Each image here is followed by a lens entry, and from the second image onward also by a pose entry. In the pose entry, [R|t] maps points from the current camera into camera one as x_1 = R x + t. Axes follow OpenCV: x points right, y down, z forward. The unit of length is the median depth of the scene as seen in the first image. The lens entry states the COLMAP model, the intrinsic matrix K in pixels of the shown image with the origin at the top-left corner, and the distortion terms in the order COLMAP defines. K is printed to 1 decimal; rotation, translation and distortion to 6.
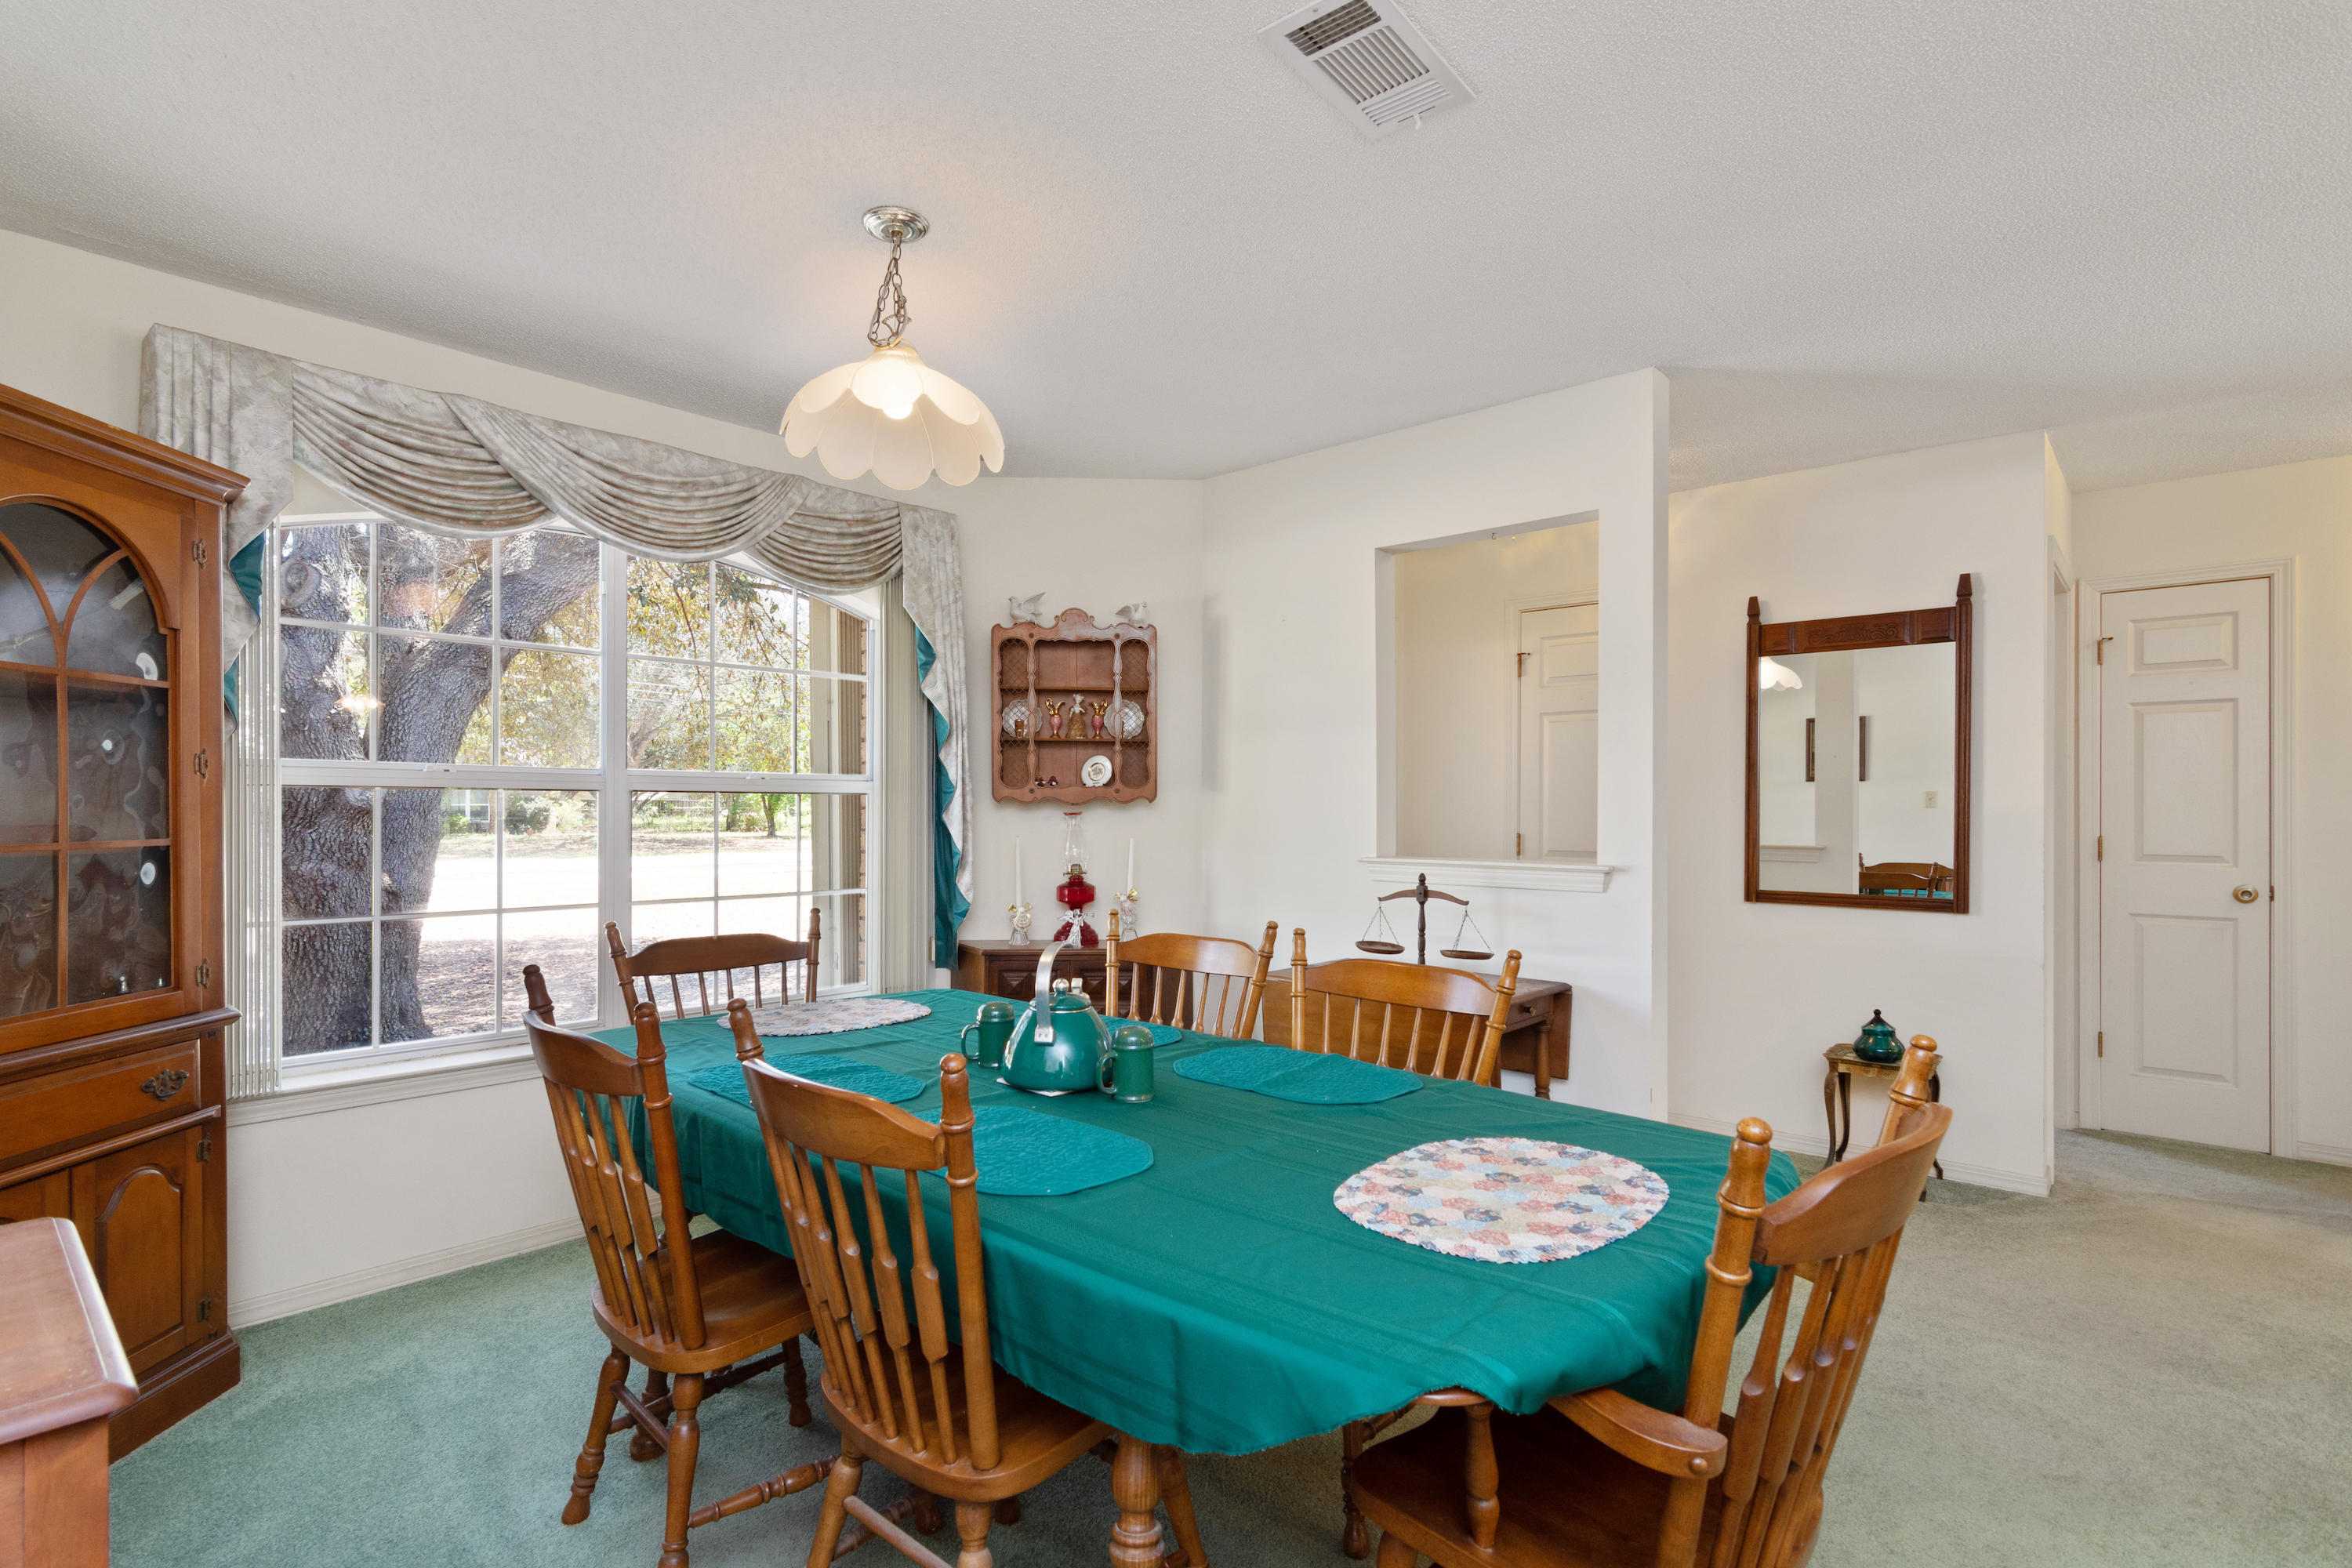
lens RADIAL K [[1126.6, 0, 1169.3], [0, 1126.6, 793.1], [0, 0, 1]] dist [-0.000055, 0.000036]
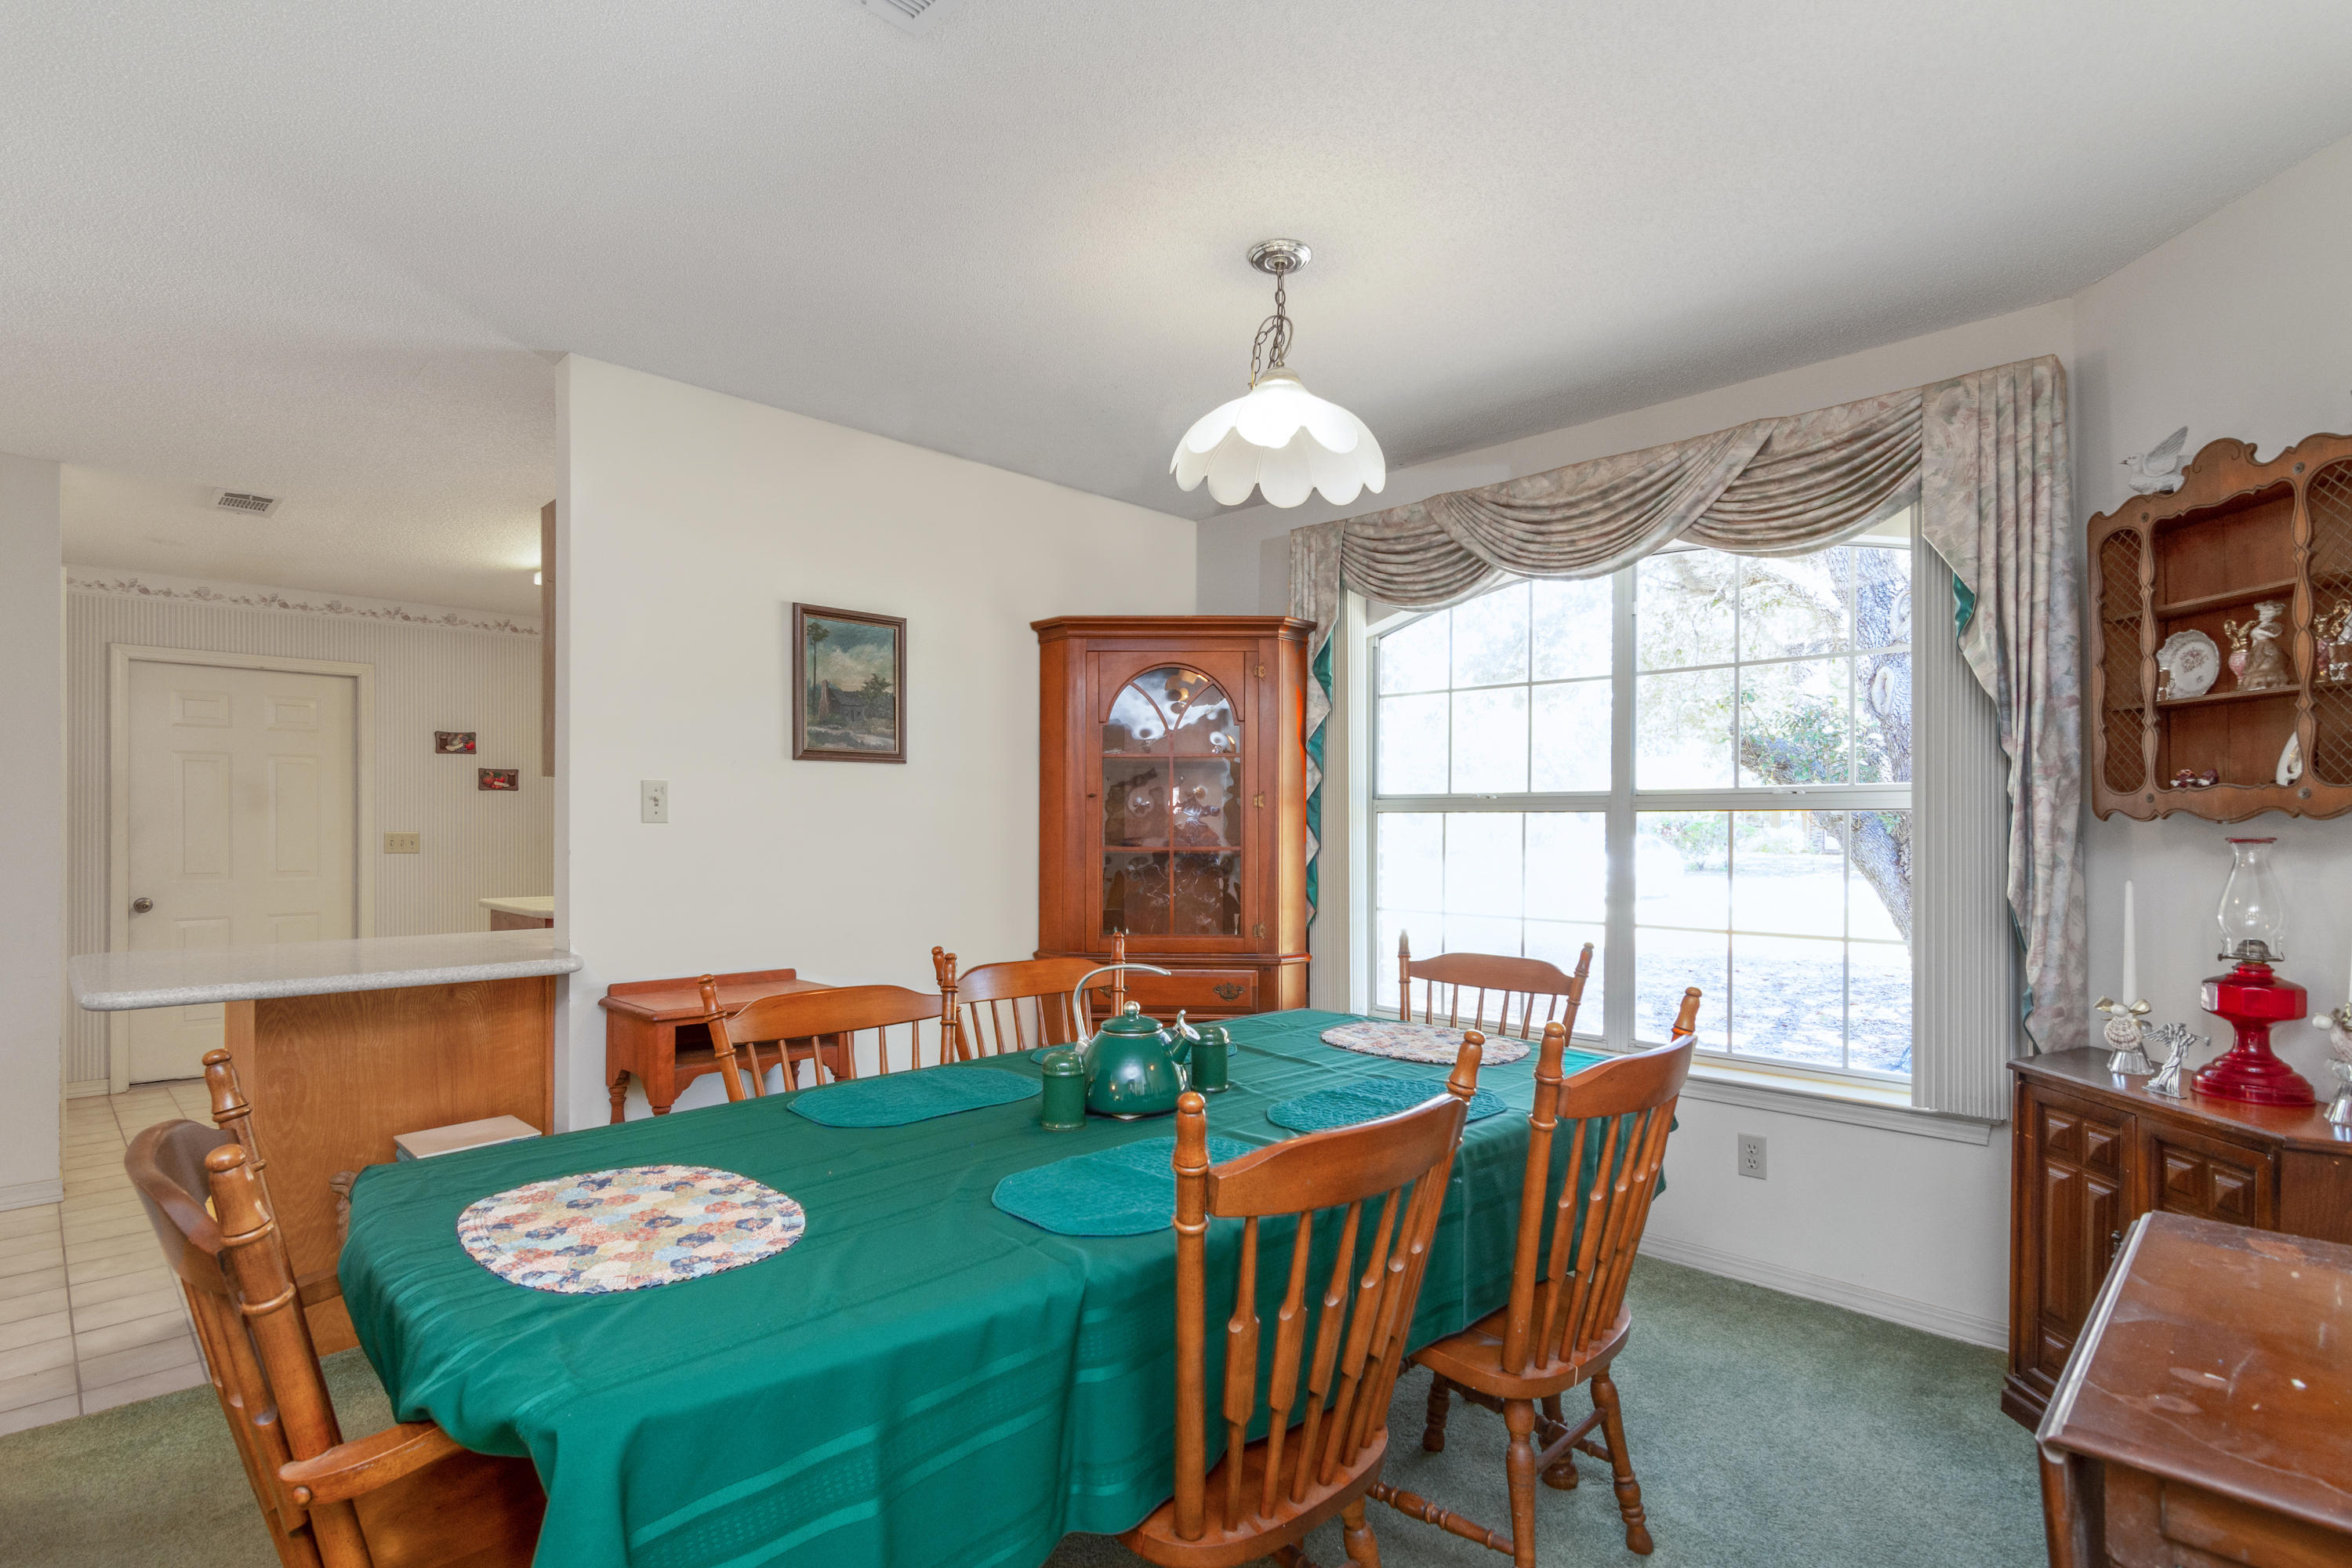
lens RADIAL K [[1143.7, 0, 1180.2], [0, 1143.7, 824.9], [0, 0, 1]] dist [-0.002334, -0.000387]
pose [[-0.042970, -0.000069, -0.999076, 1.110296], [0.013300, 0.999911, -0.000641, 0.012443], [0.998988, -0.013315, -0.042966, 1.328131]]
